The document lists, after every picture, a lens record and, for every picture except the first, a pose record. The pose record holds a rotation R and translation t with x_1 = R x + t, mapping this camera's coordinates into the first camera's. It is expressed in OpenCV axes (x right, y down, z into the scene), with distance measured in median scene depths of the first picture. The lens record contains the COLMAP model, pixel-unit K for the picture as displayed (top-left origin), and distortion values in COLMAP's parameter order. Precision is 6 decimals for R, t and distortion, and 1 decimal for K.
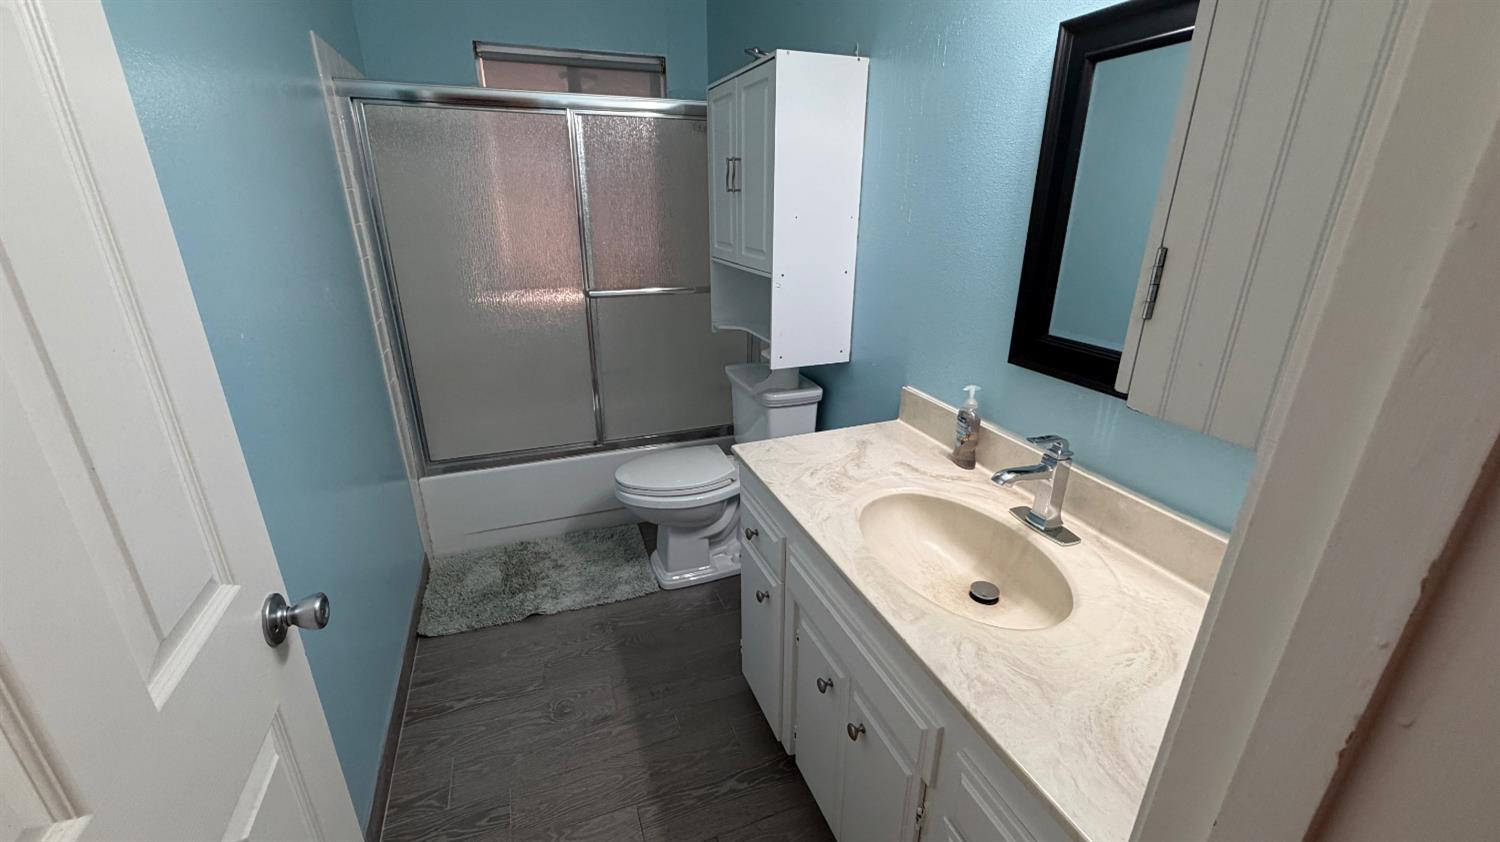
lens RADIAL K [[593.1, 0, 721.4], [0, 593.1, 402.6], [0, 0, 1]] dist [-0.001827, 0.000213]
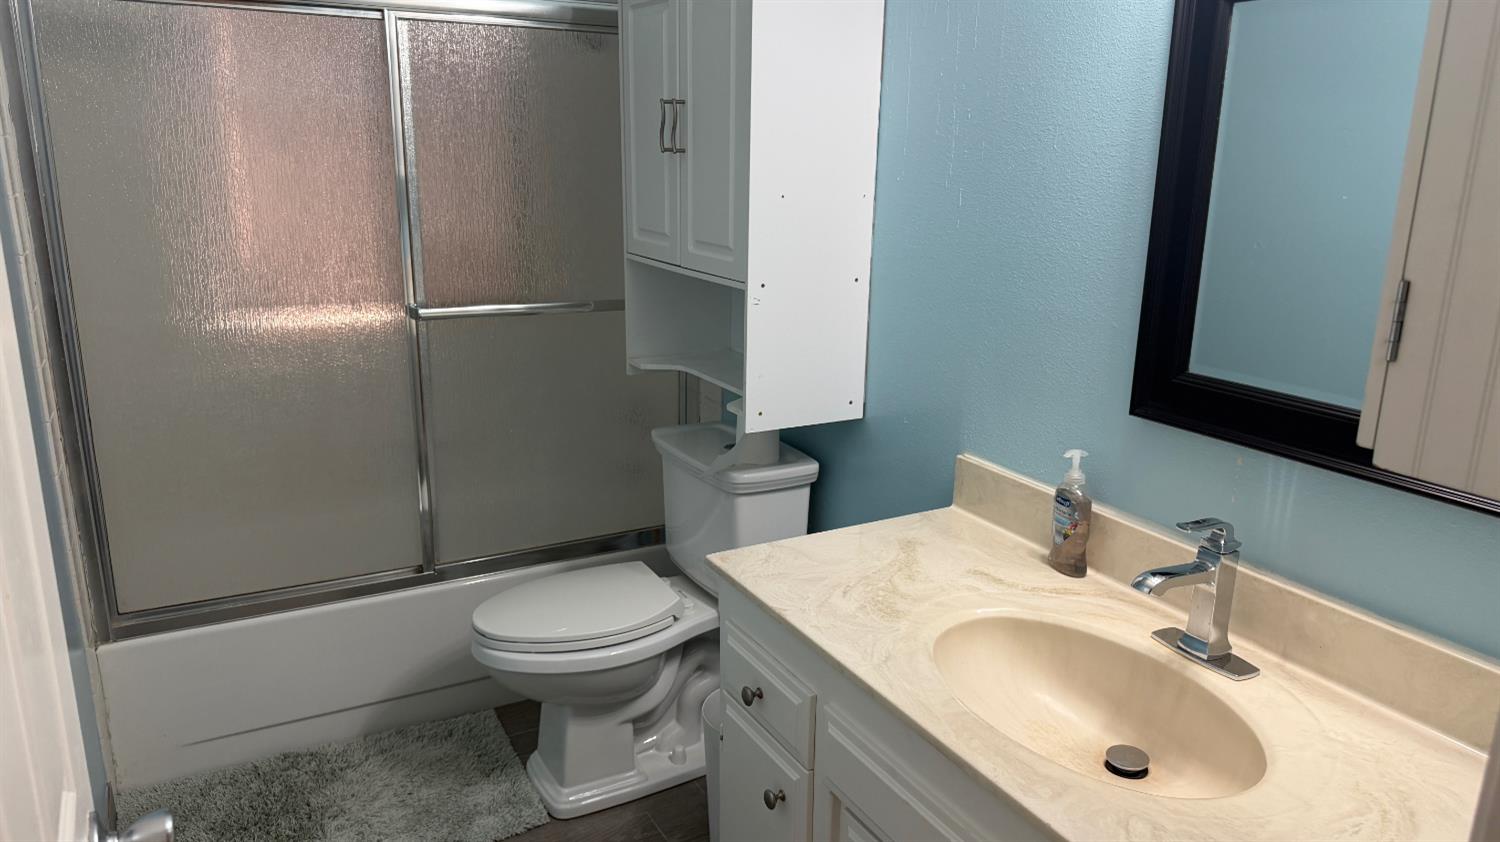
lens RADIAL K [[1058.6, 0, 696.6], [0, 1058.6, 402.6], [0, 0, 1]] dist [0.060780, -0.070766]
pose [[0.990314, -0.018135, 0.137657, -0.117085], [0.030025, 0.995946, -0.084795, 0.005055], [-0.135562, 0.088107, 0.986844, -0.093449]]
